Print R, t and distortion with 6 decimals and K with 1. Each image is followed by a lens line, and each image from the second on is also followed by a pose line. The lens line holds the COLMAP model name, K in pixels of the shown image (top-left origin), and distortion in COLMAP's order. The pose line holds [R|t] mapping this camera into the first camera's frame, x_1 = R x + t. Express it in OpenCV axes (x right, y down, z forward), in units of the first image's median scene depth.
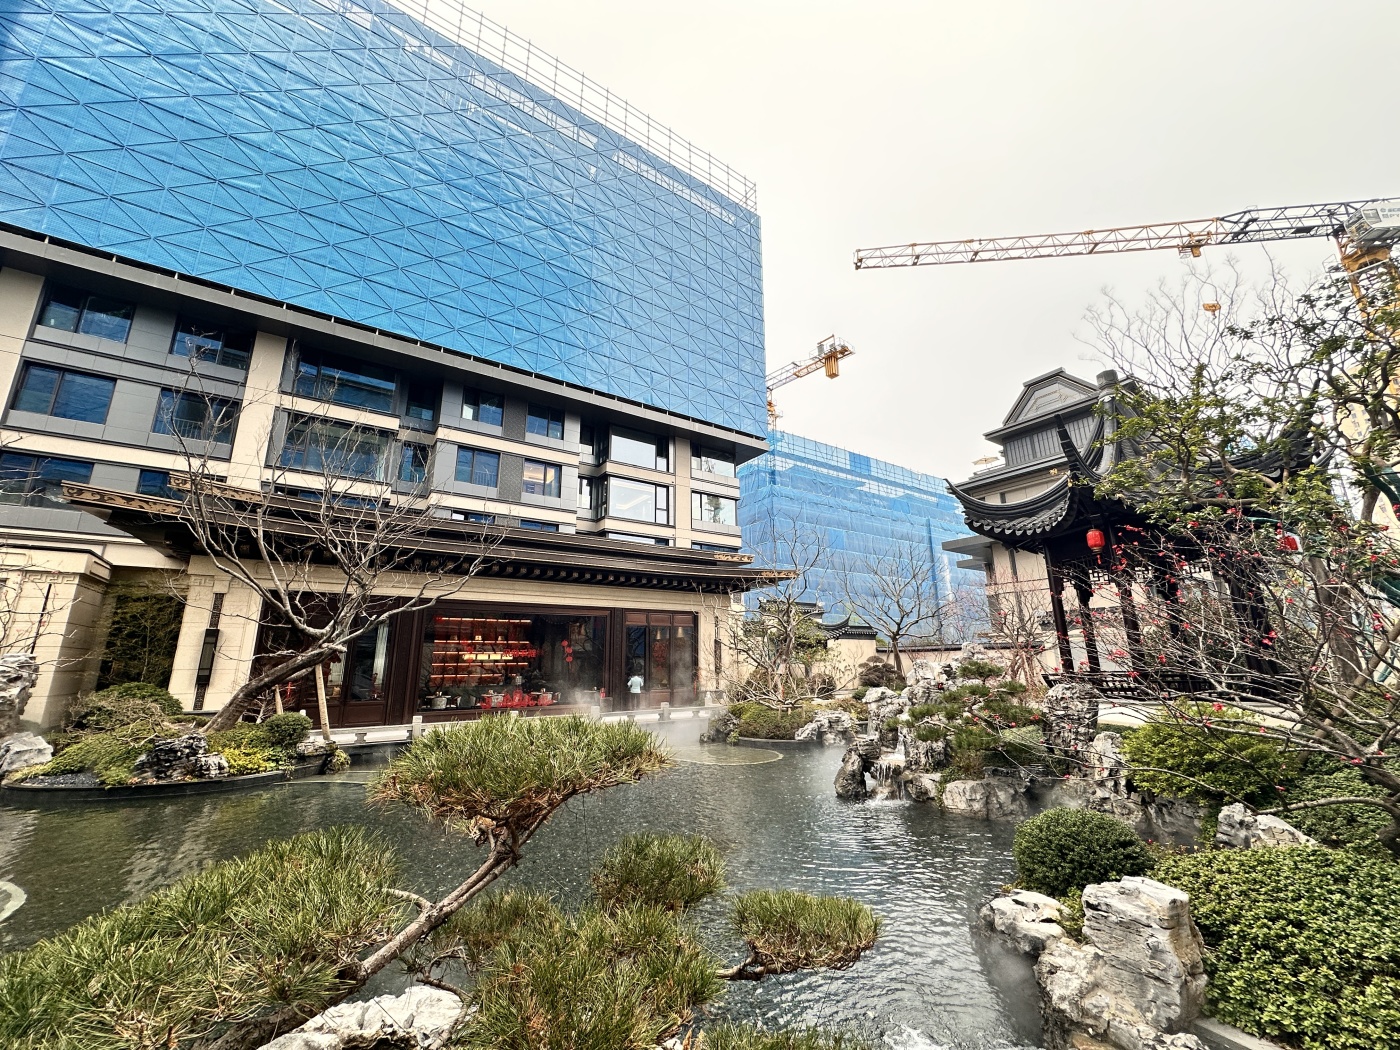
lens RADIAL K [[554.4, 0, 700.0], [0, 554.4, 525.0], [0, 0, 1]] dist [-0.001579, -0.000095]
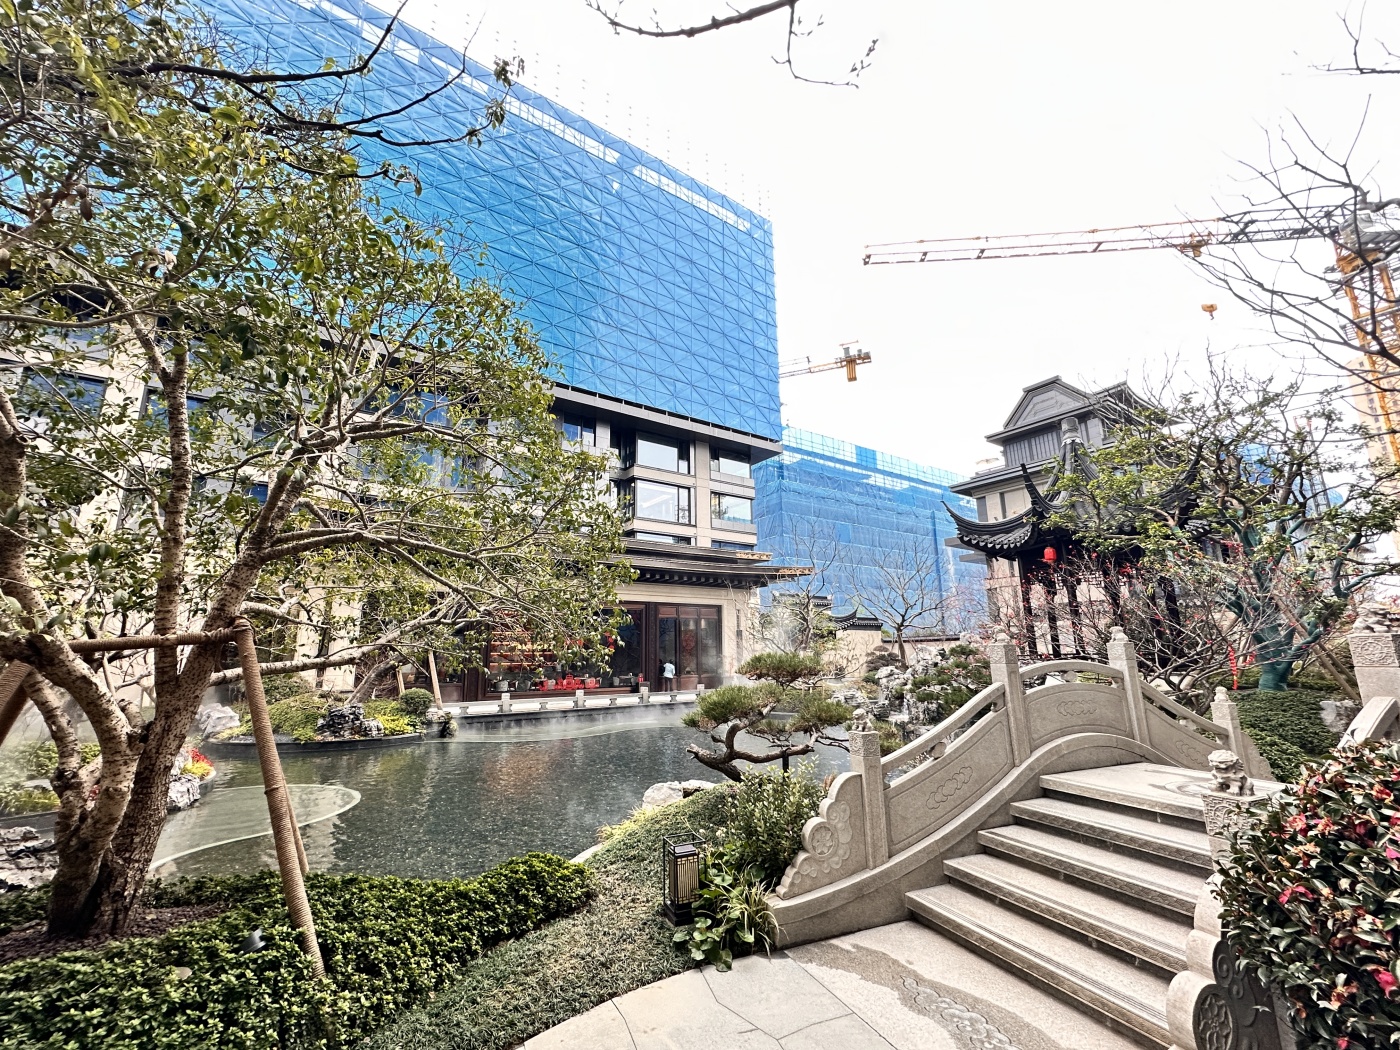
lens RADIAL K [[591.3, 0, 700.0], [0, 591.3, 525.0], [0, 0, 1]] dist [-0.000944, -0.000379]
pose [[0.999916, 0.000500, 0.012983, -0.051795], [-0.000828, 0.999681, 0.025224, -0.026841], [-0.012967, -0.025232, 0.999598, -0.139574]]
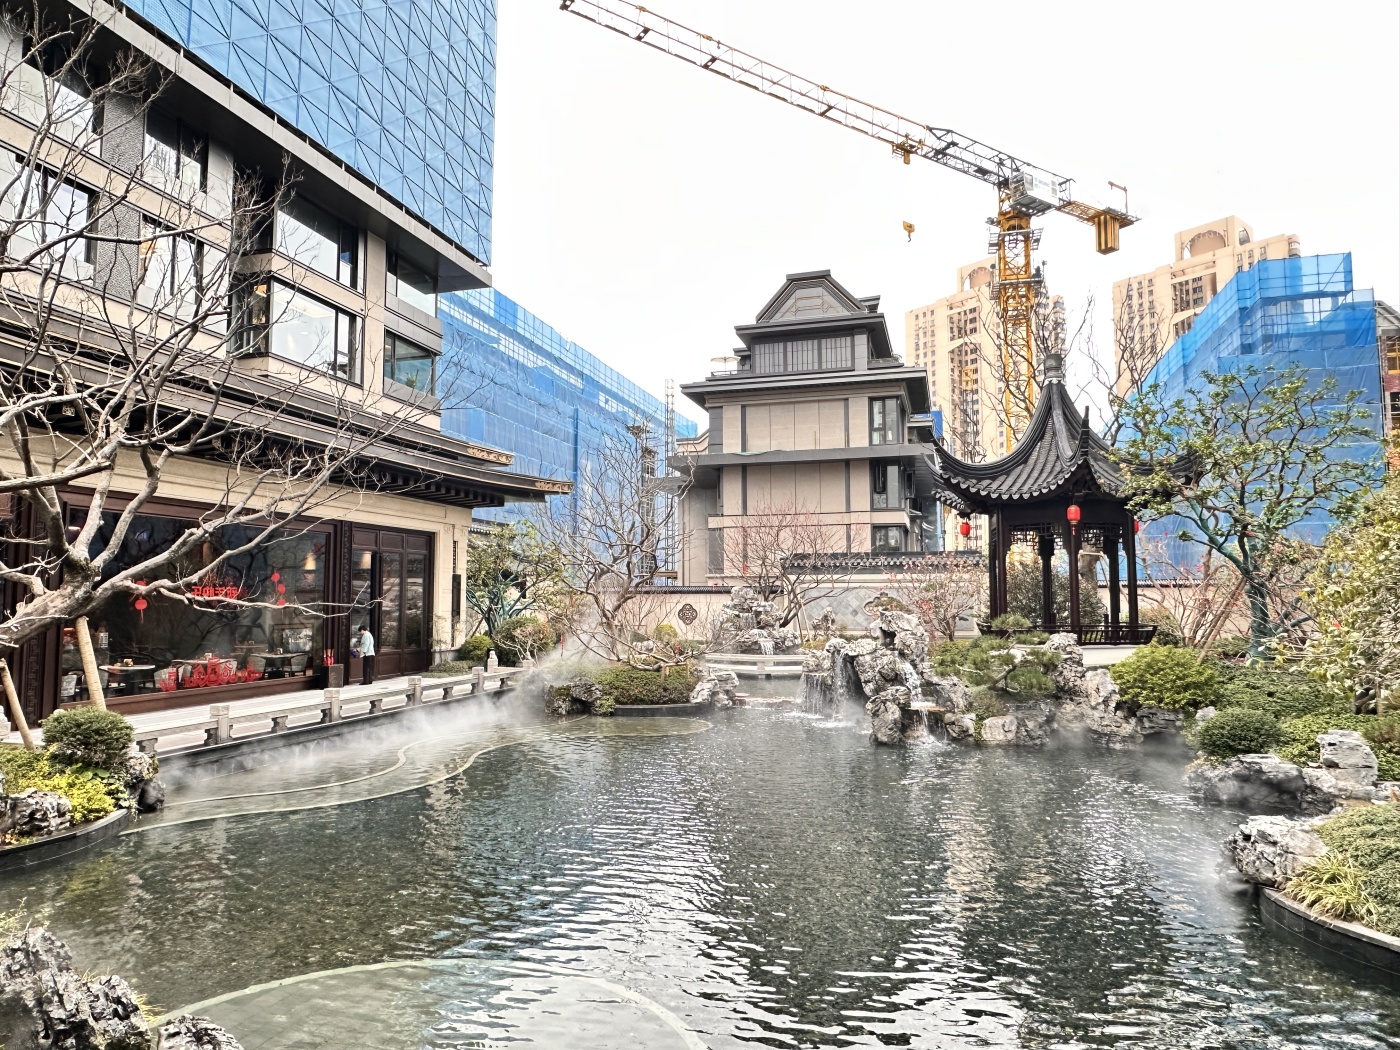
lens RADIAL K [[890.0, 0, 700.0], [0, 890.0, 525.0], [0, 0, 1]] dist [0.002611, 0.000168]
pose [[0.769331, 0.062857, 0.635750, -0.359306], [-0.160904, 0.982131, 0.097609, -0.002453], [-0.618255, -0.177389, 0.765698, 0.012548]]
